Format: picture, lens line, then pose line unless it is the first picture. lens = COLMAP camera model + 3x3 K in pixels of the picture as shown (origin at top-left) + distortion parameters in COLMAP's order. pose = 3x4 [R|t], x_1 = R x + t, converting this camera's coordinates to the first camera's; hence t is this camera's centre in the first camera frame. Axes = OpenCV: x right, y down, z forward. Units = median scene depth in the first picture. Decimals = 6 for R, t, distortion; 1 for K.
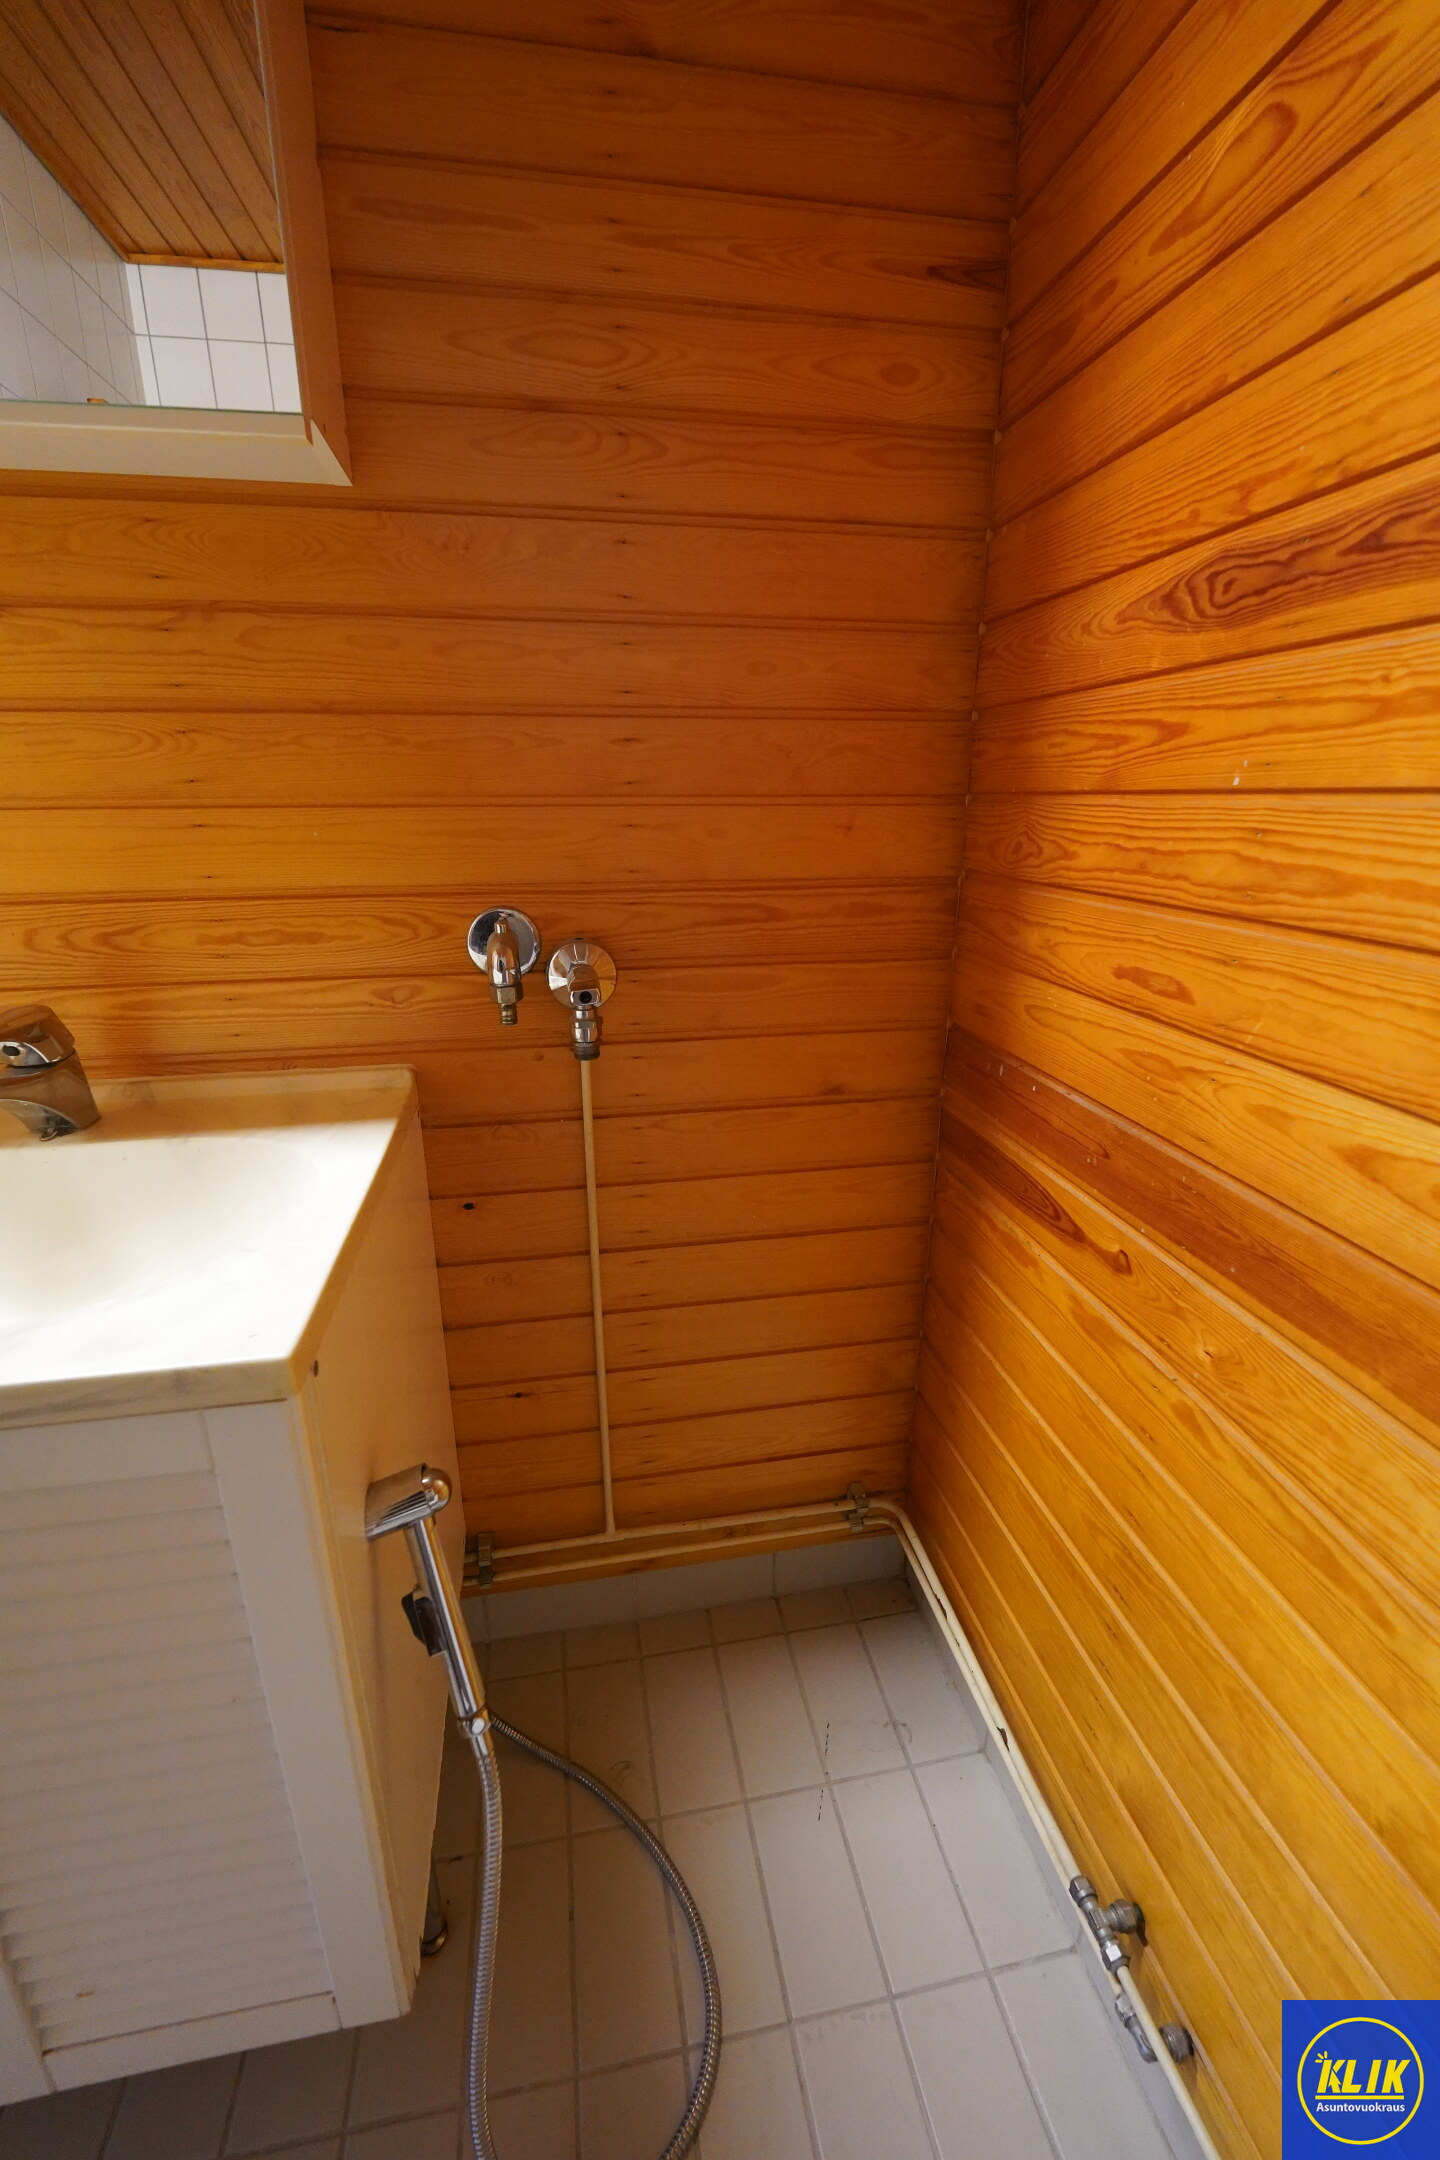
lens RADIAL K [[879.5, 0, 719.6], [0, 879.5, 1081.3], [0, 0, 1]] dist [-0.010774, -0.000743]
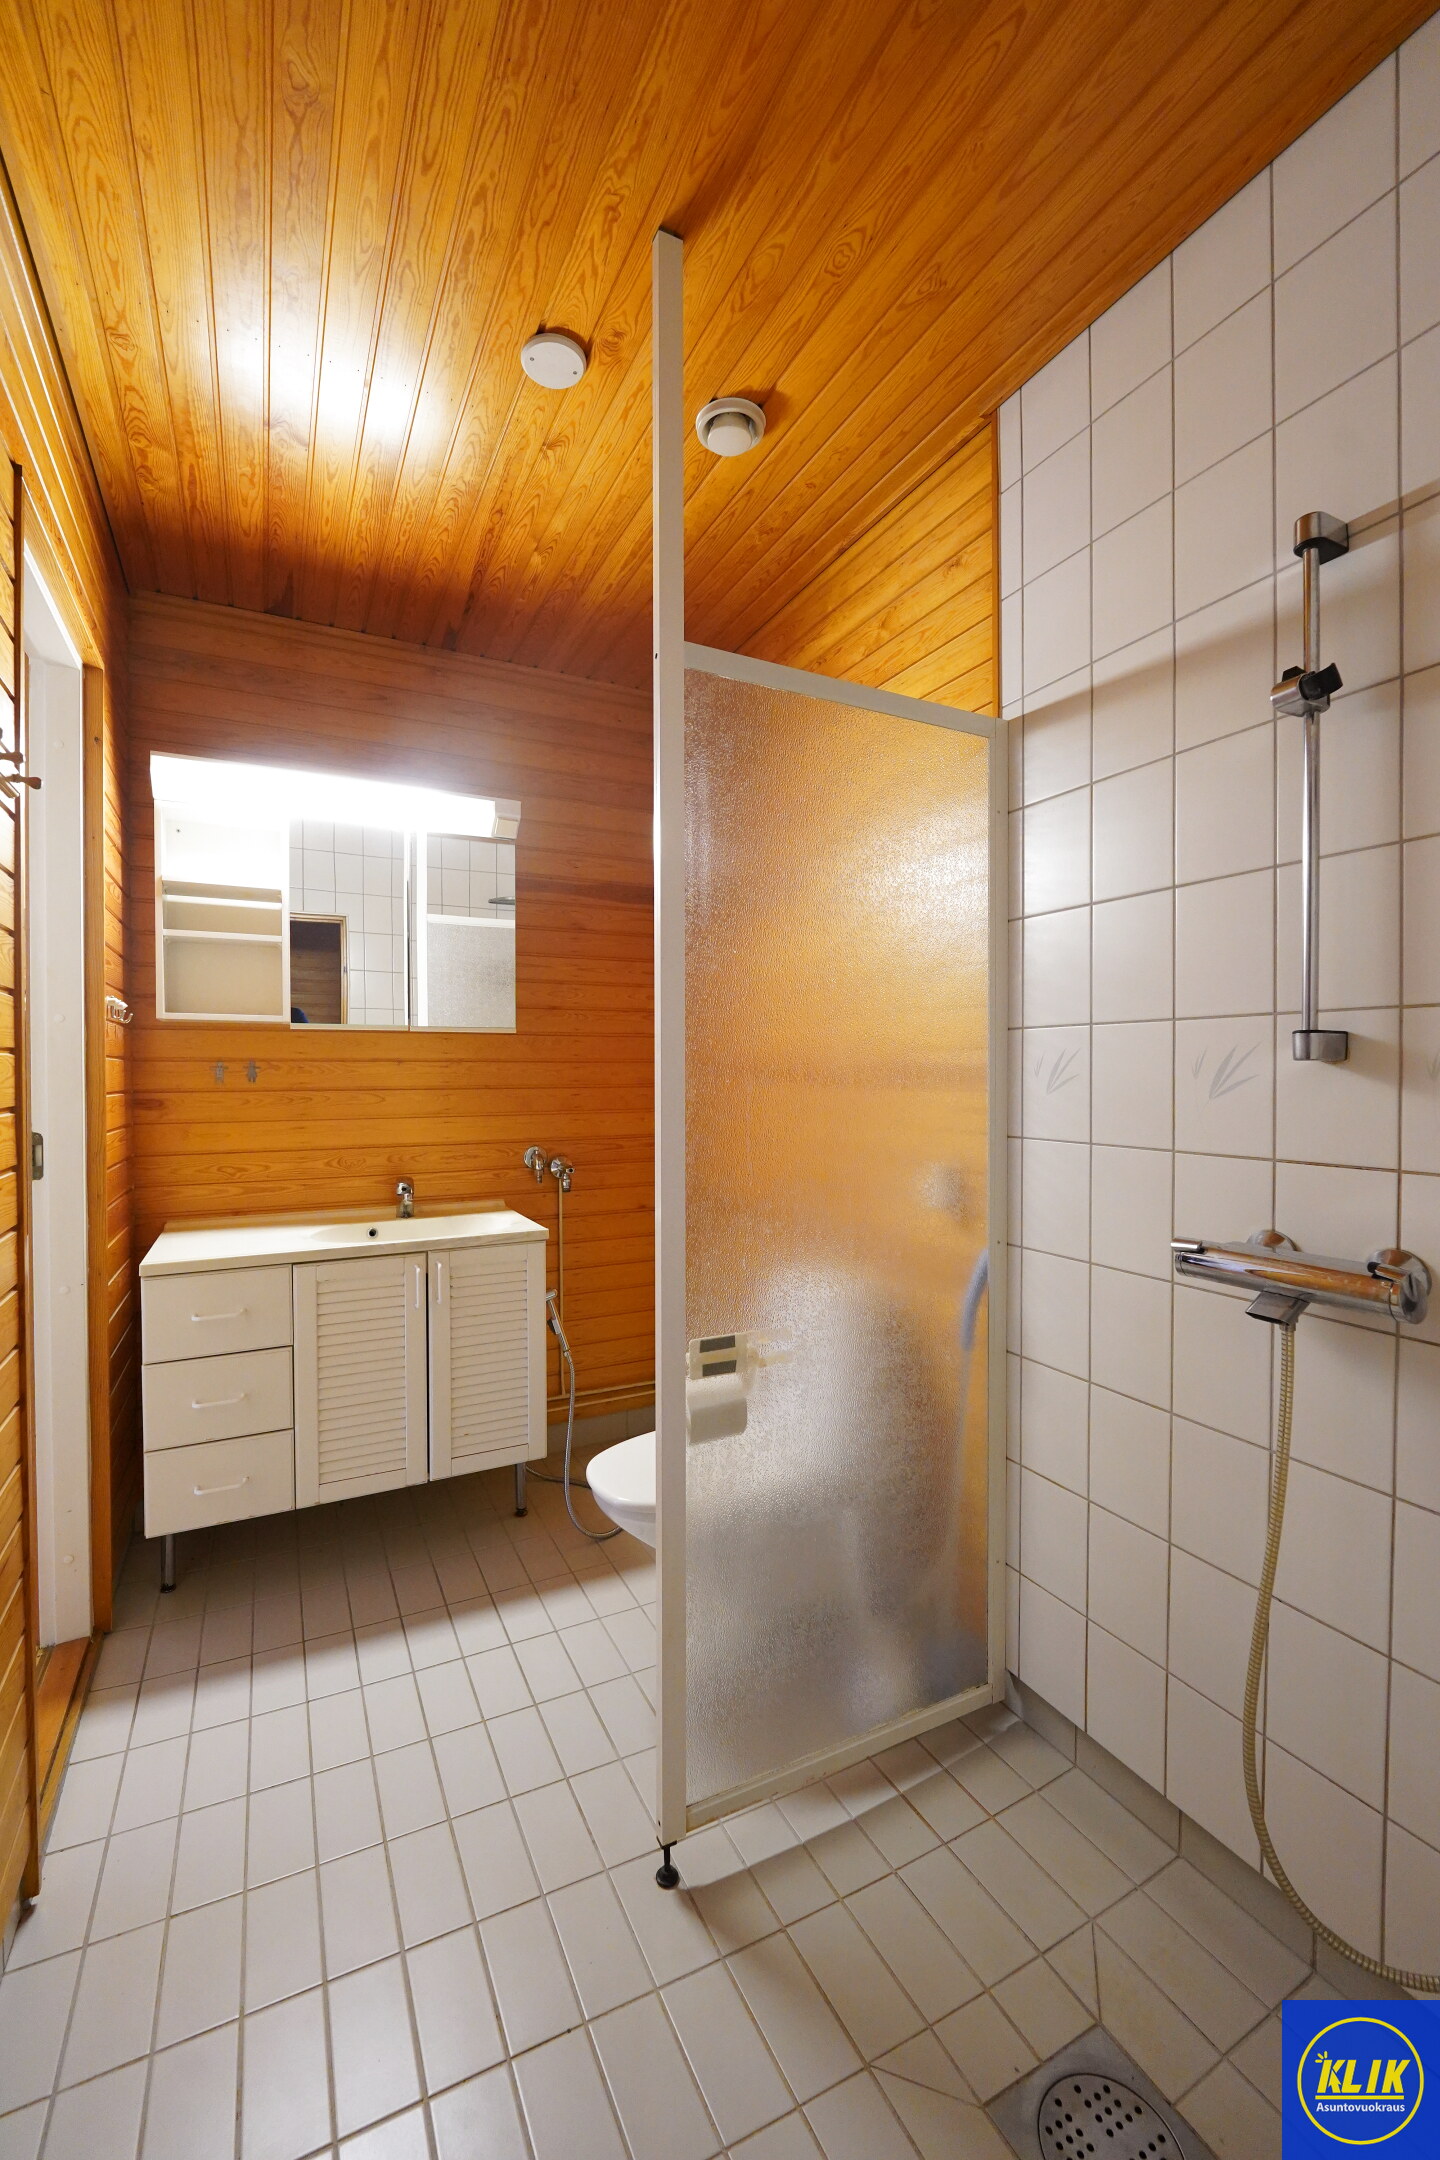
lens RADIAL K [[879.5, 0, 716.4], [0, 879.5, 1084.2], [0, 0, 1]] dist [-0.010774, -0.000743]
pose [[0.958835, -0.007952, 0.283852, -0.569371], [0.091800, 0.954613, -0.283351, 0.585602], [-0.268715, 0.297744, 0.916046, -2.287957]]
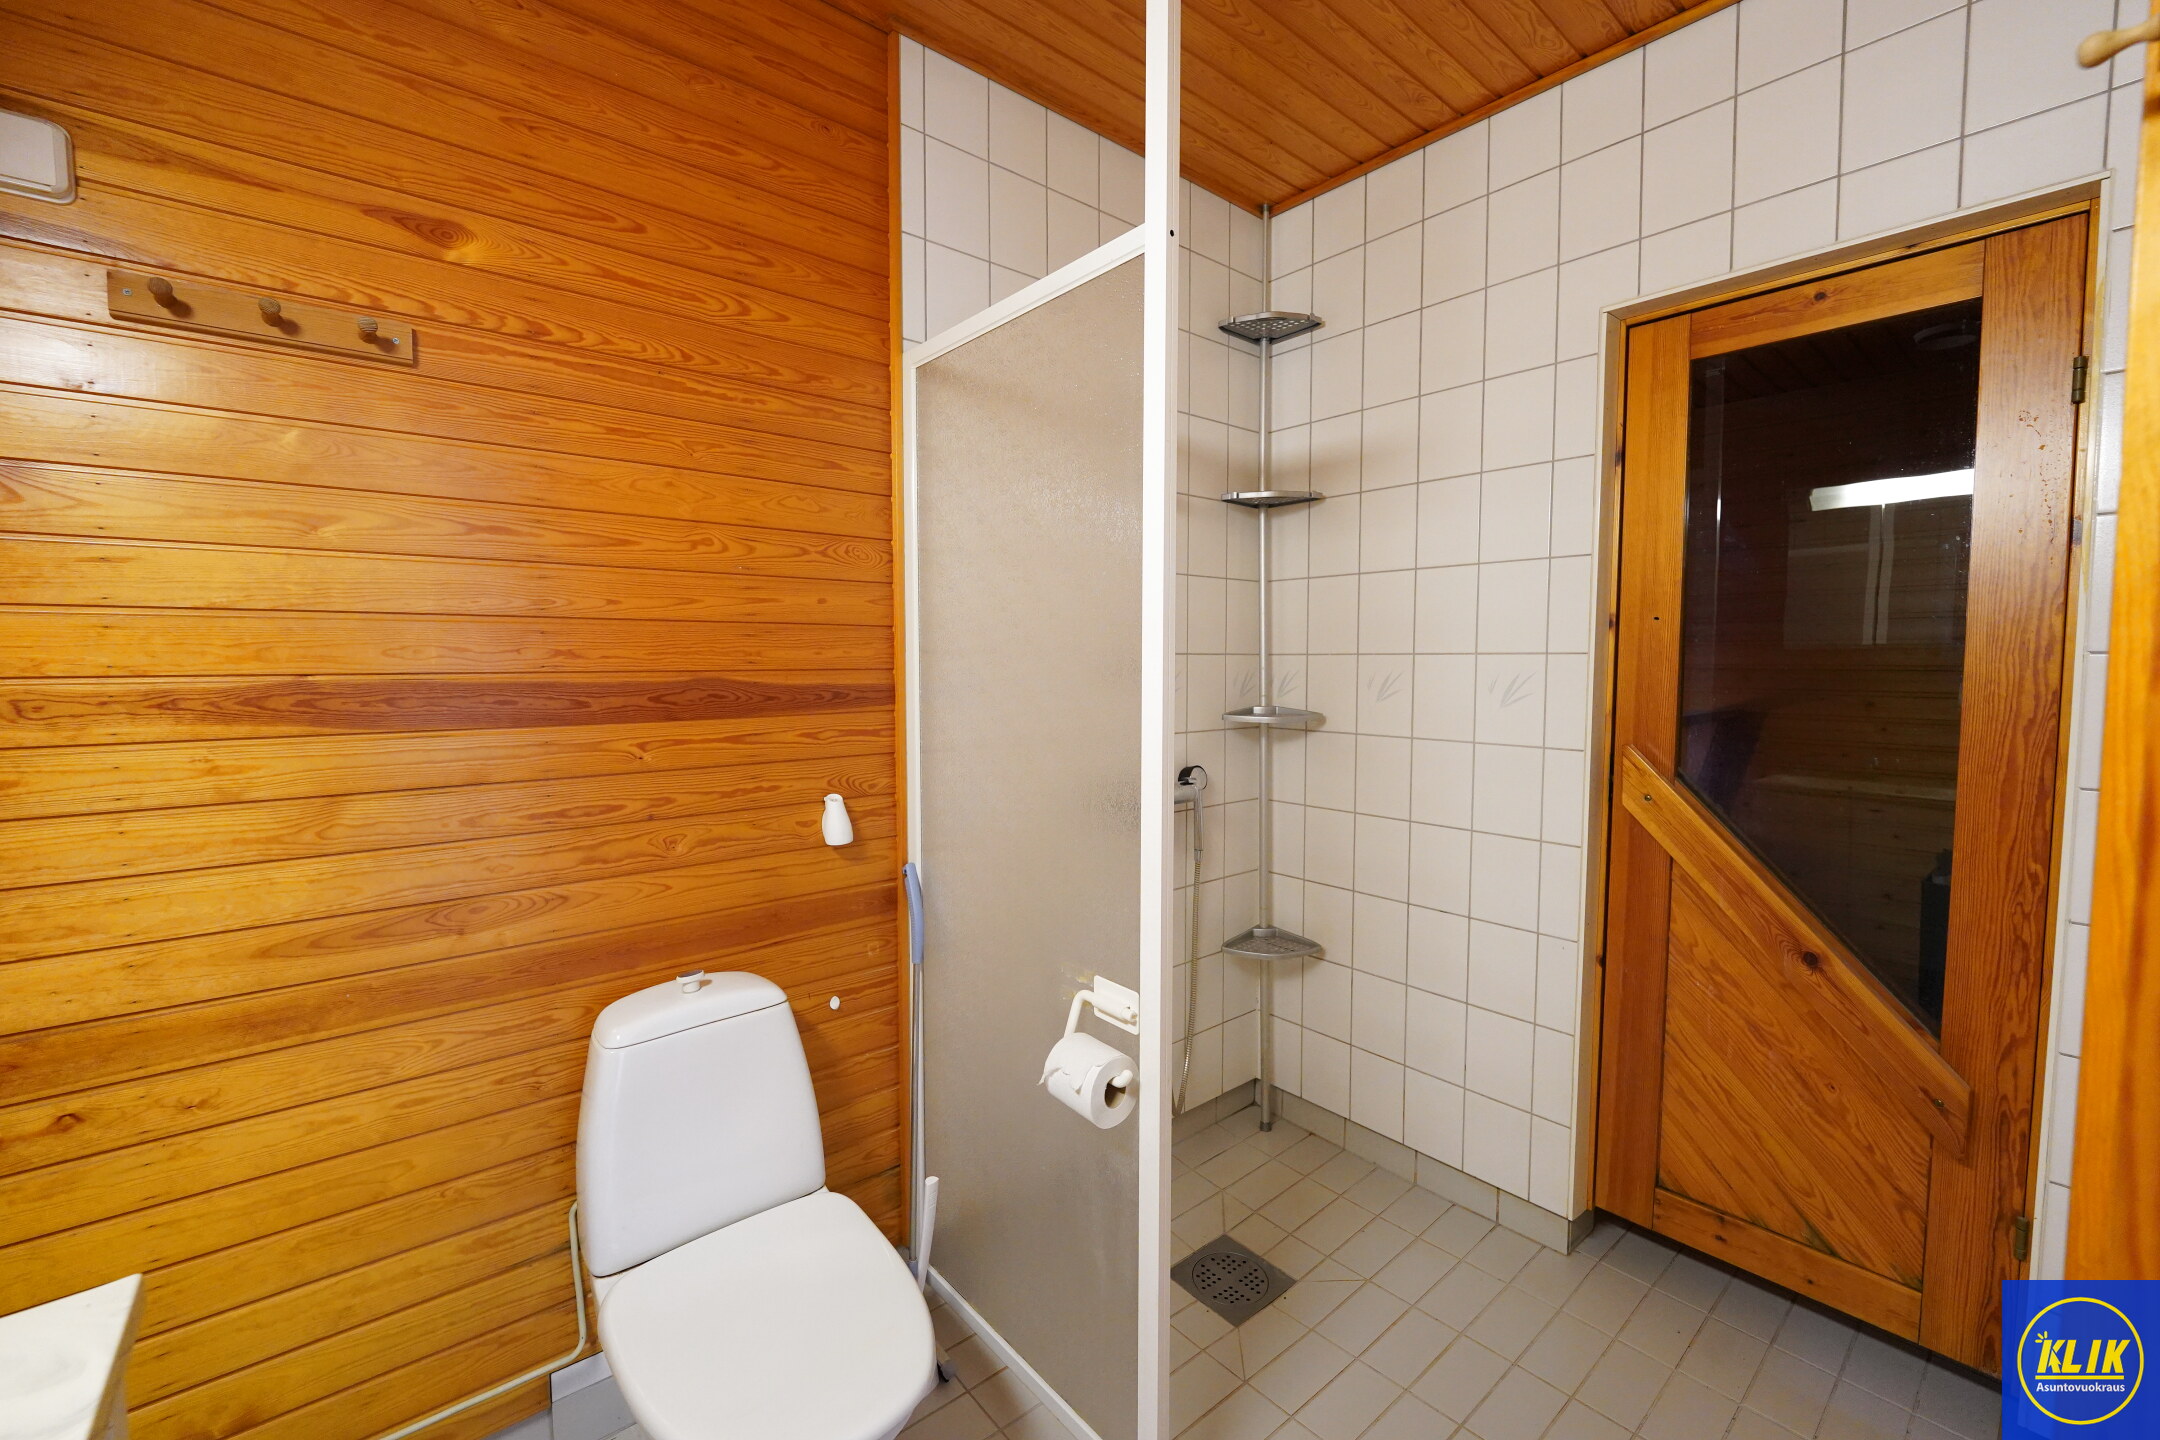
lens RADIAL K [[879.5, 0, 1082.3], [0, 879.5, 712.0], [0, 0, 1]] dist [-0.010774, -0.000743]
pose [[-0.500299, -0.053126, 0.864221, -1.415315], [0.267793, 0.939685, 0.212790, -0.255378], [-0.823400, 0.337891, -0.455897, 0.032819]]
